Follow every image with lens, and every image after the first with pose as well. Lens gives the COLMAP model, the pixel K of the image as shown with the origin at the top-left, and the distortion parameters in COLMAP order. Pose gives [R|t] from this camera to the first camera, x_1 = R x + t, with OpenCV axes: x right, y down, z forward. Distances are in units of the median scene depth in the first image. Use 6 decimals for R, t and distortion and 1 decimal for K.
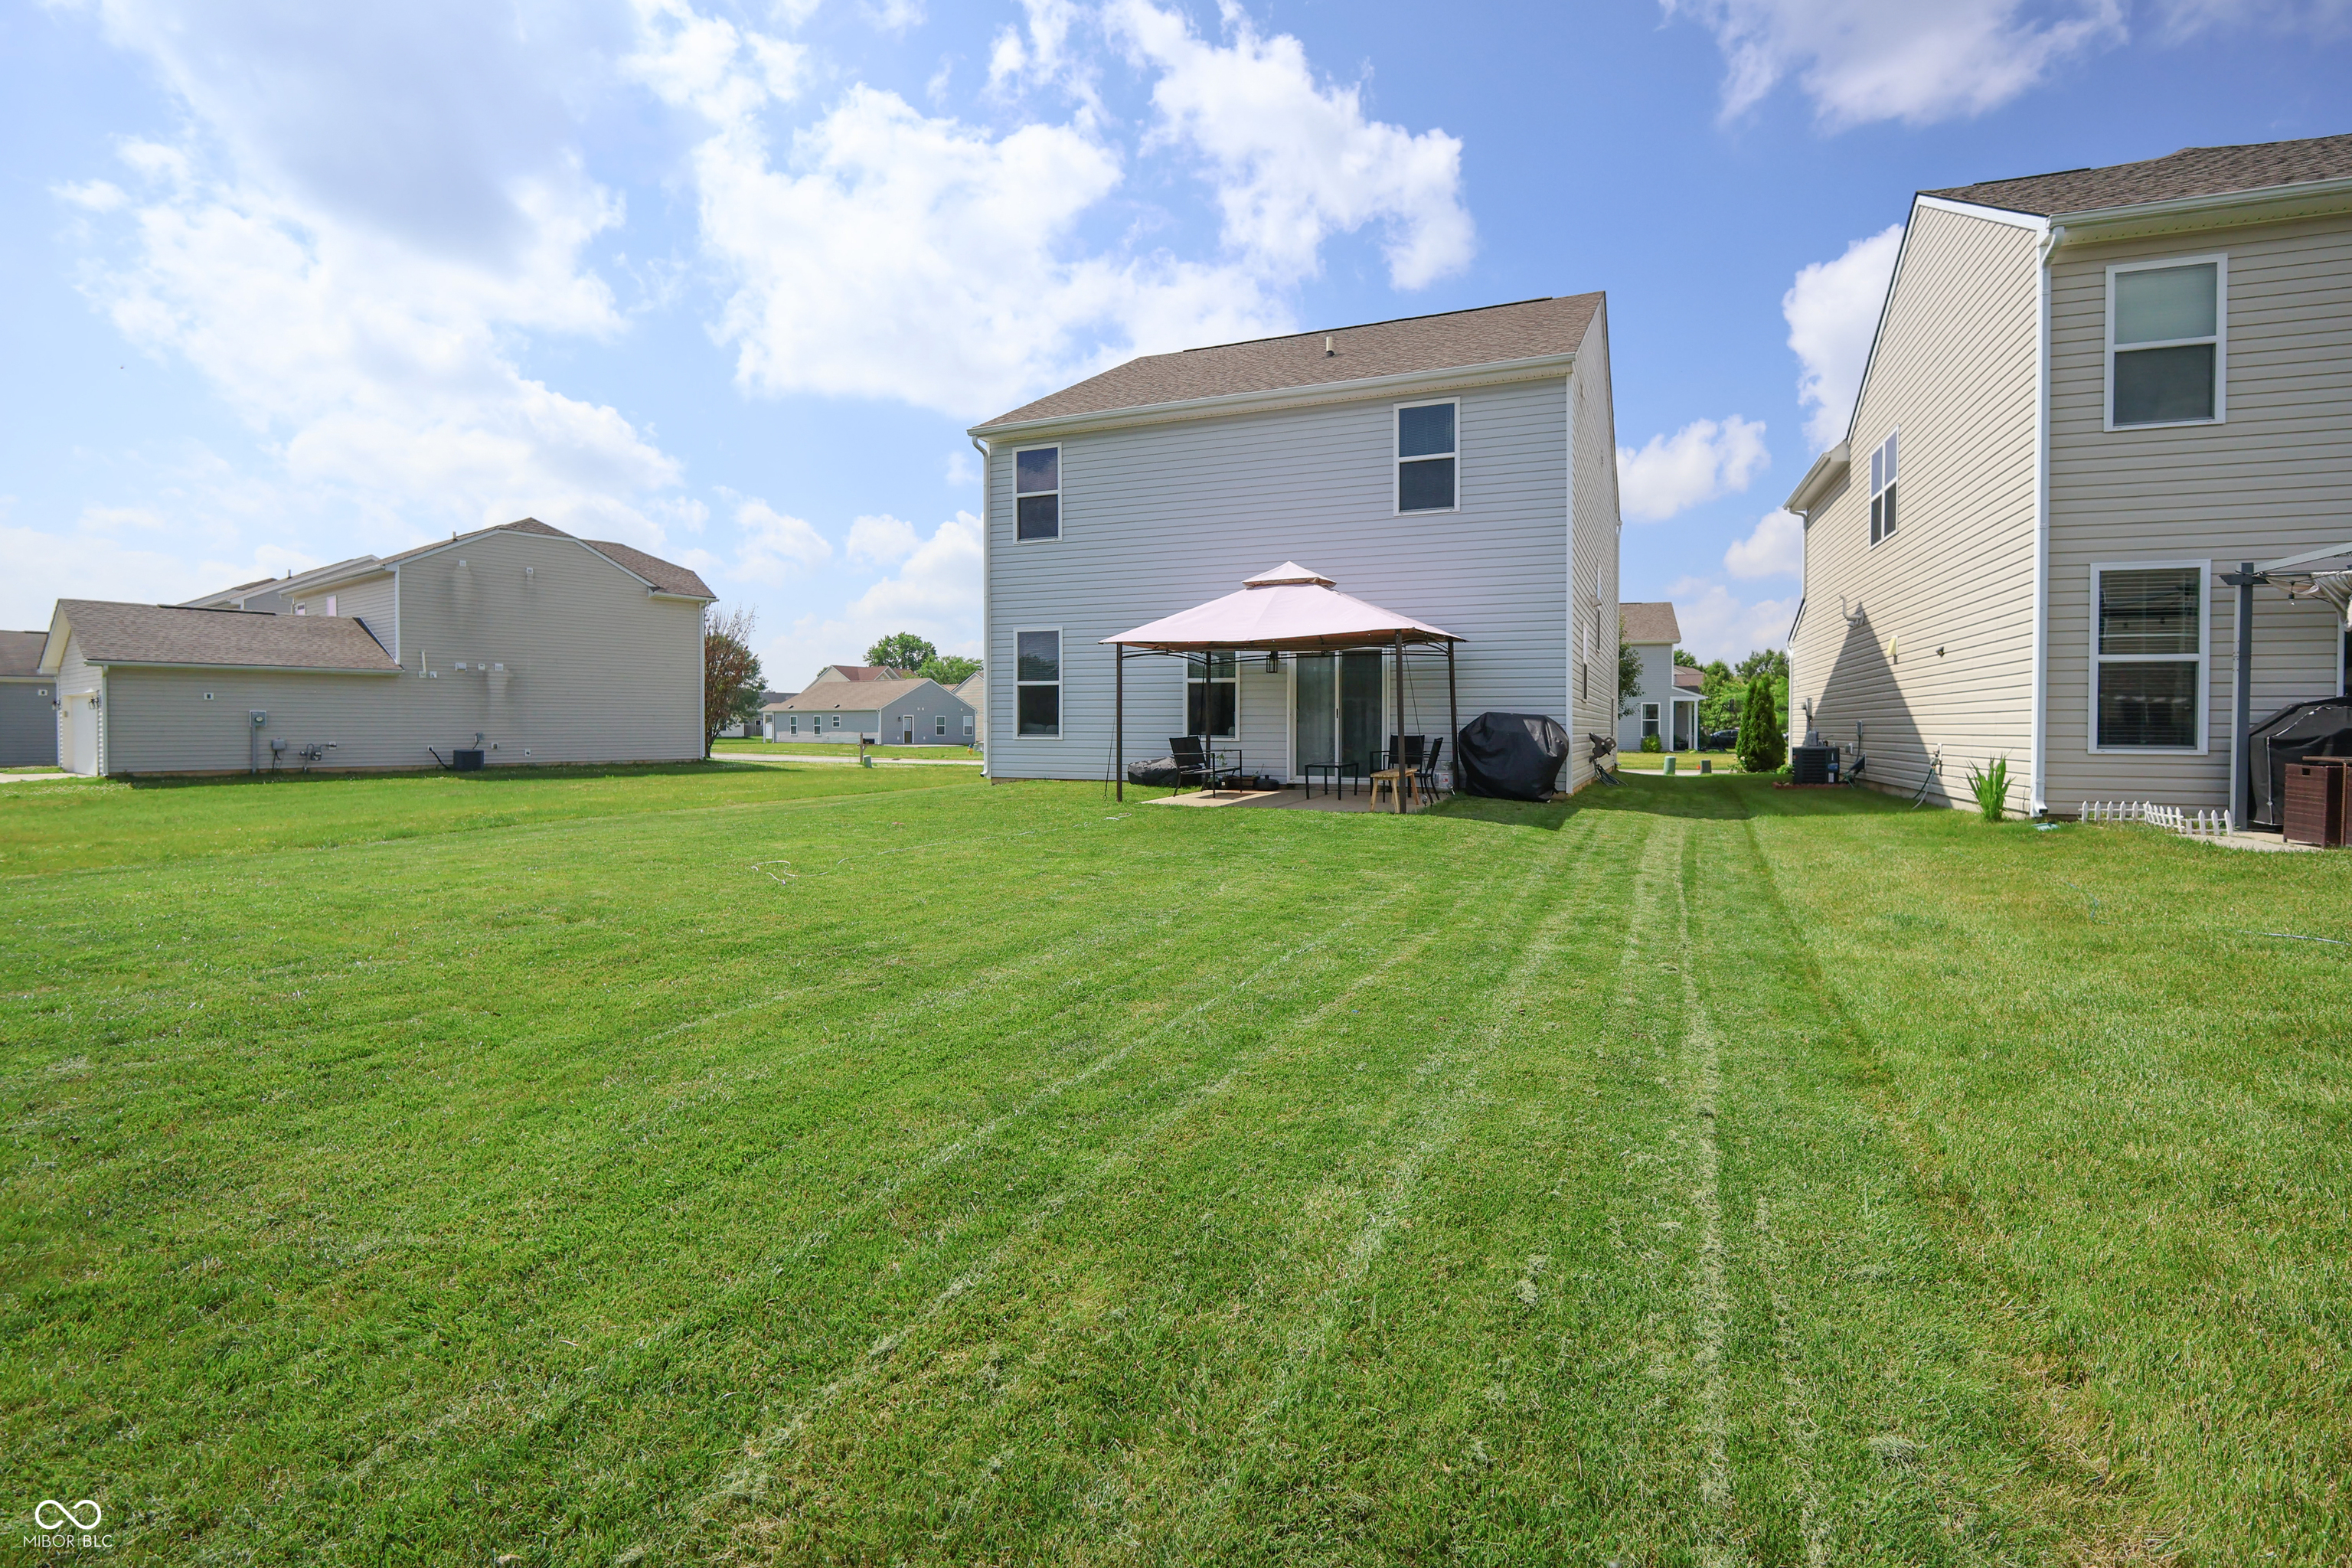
lens RADIAL K [[1160.9, 0, 1204.9], [0, 1160.9, 743.6], [0, 0, 1]] dist [0.001210, 0.000972]
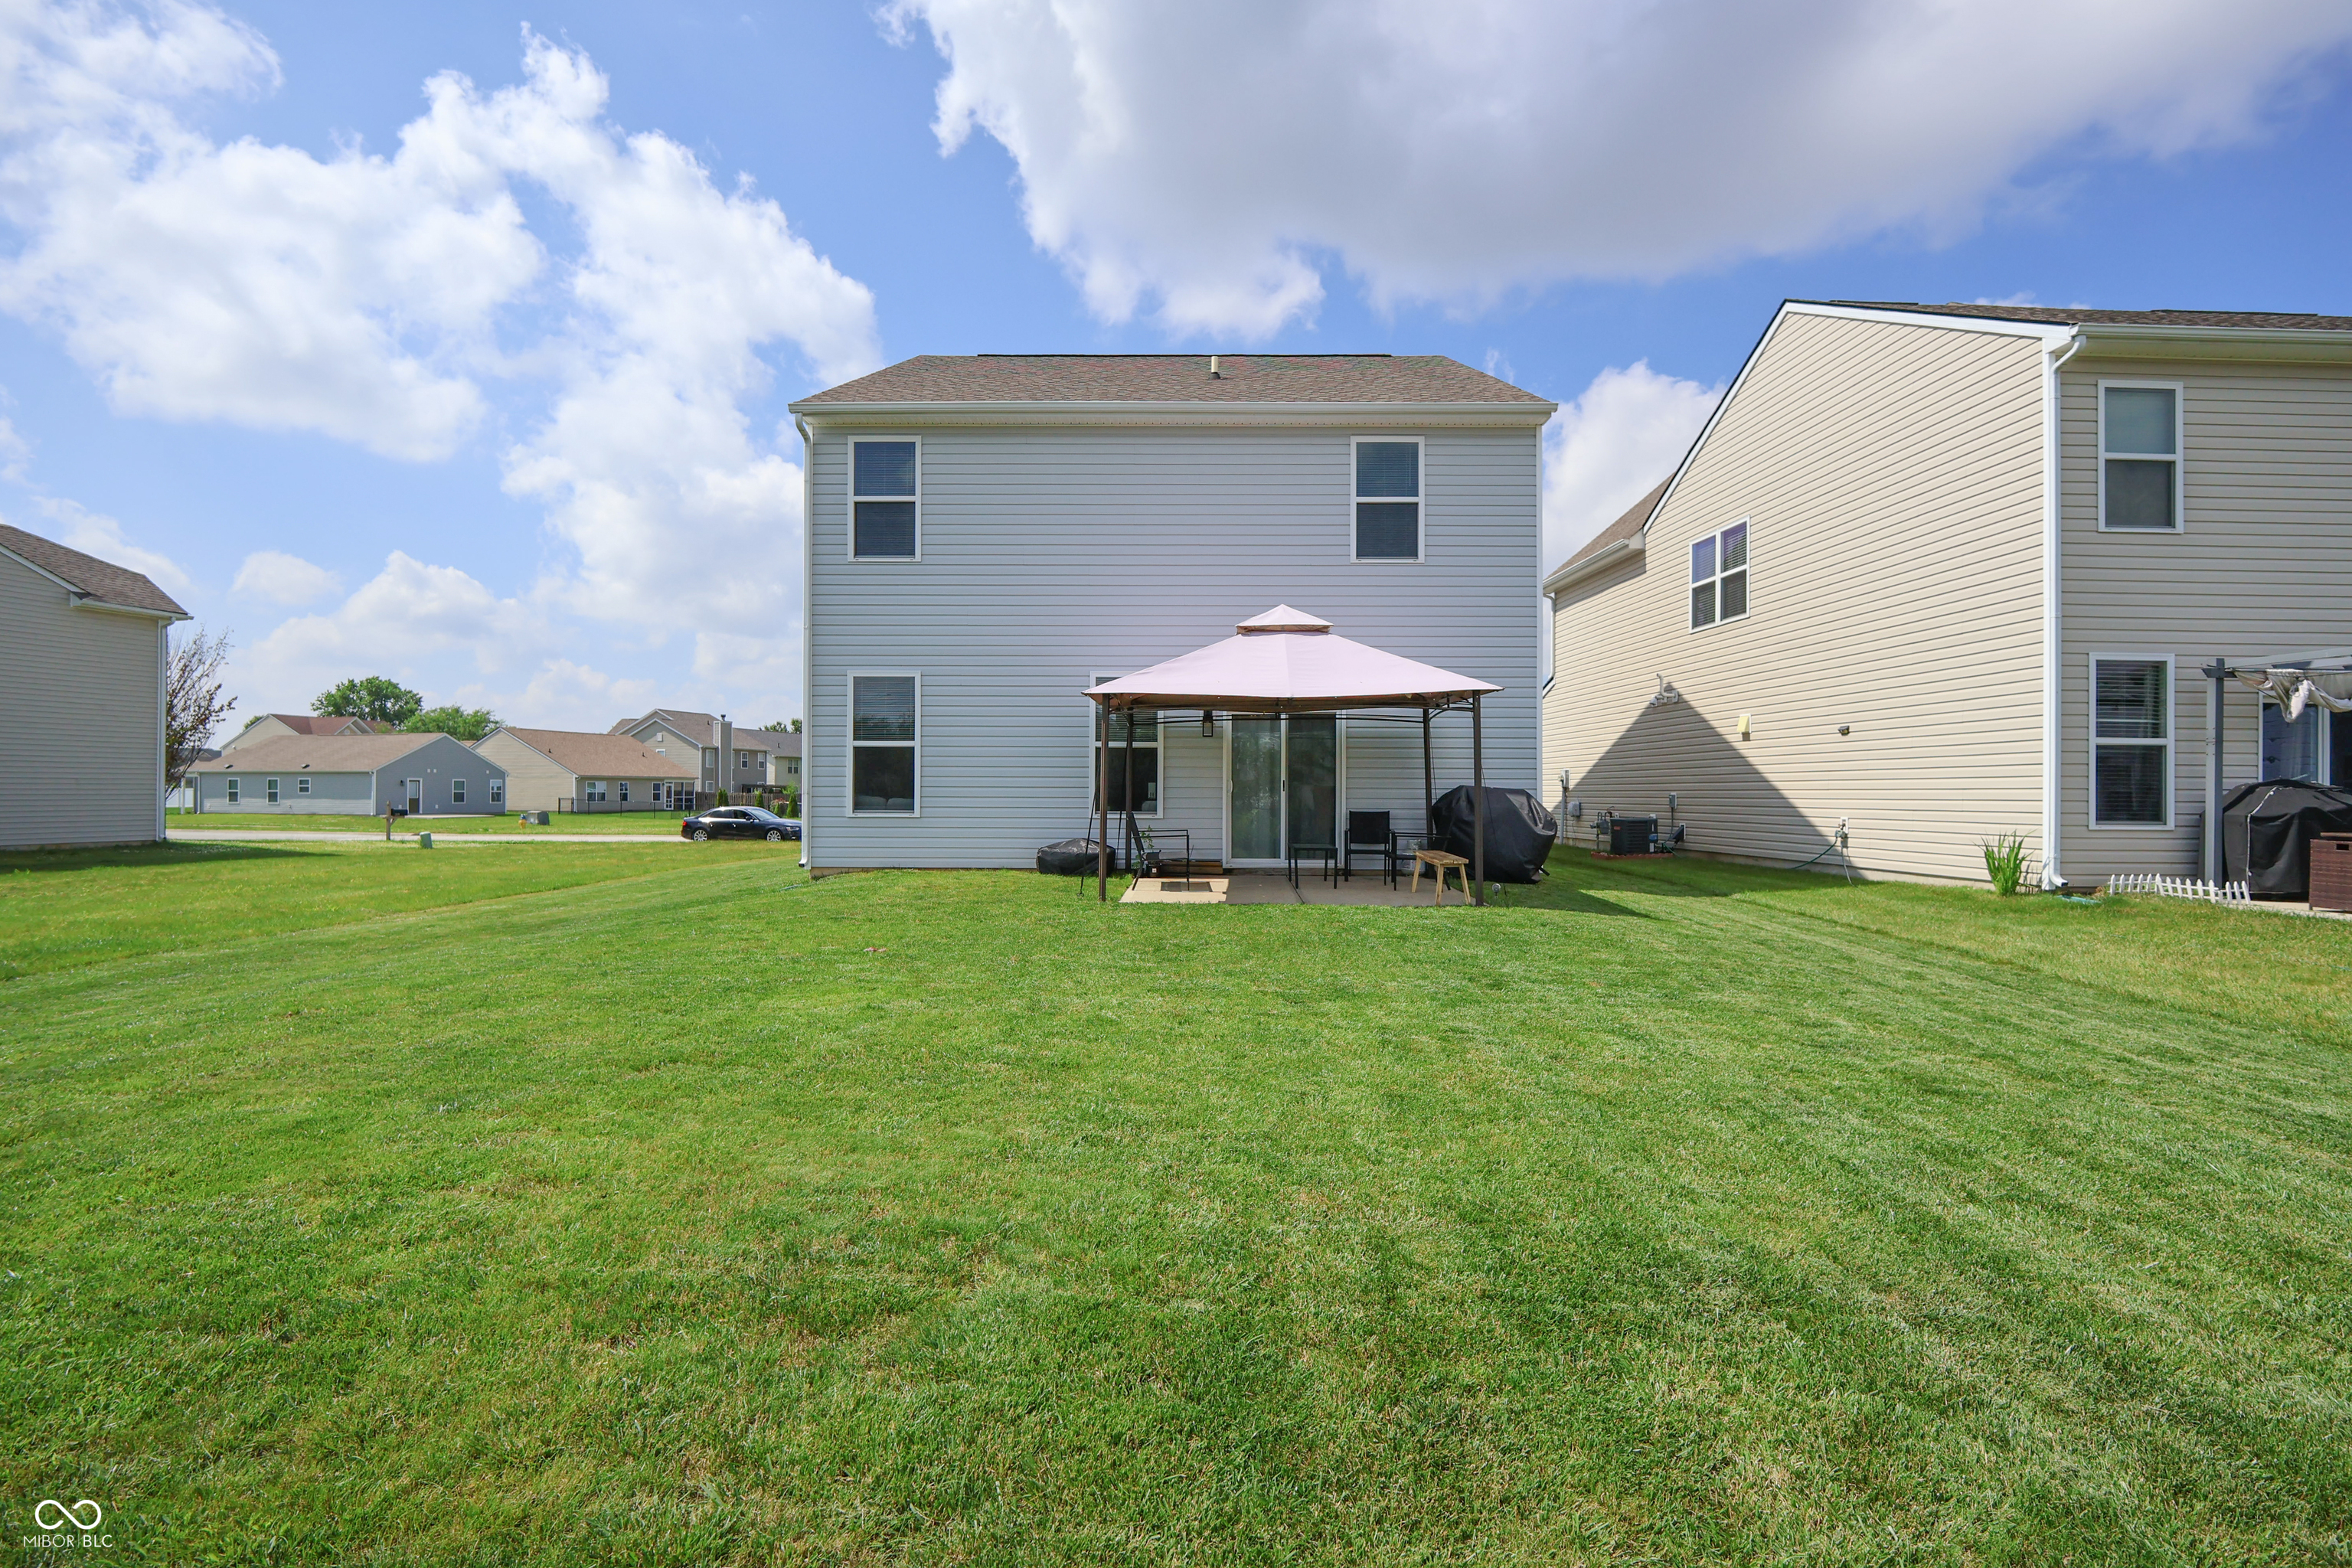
lens RADIAL K [[1132.7, 0, 1193.1], [0, 1132.7, 784.6], [0, 0, 1]] dist [-0.005255, 0.002133]
pose [[0.916973, 0.004413, 0.398926, -0.290328], [0.003761, 0.999799, -0.019706, -0.010748], [-0.398932, 0.019570, 0.916772, 0.263197]]
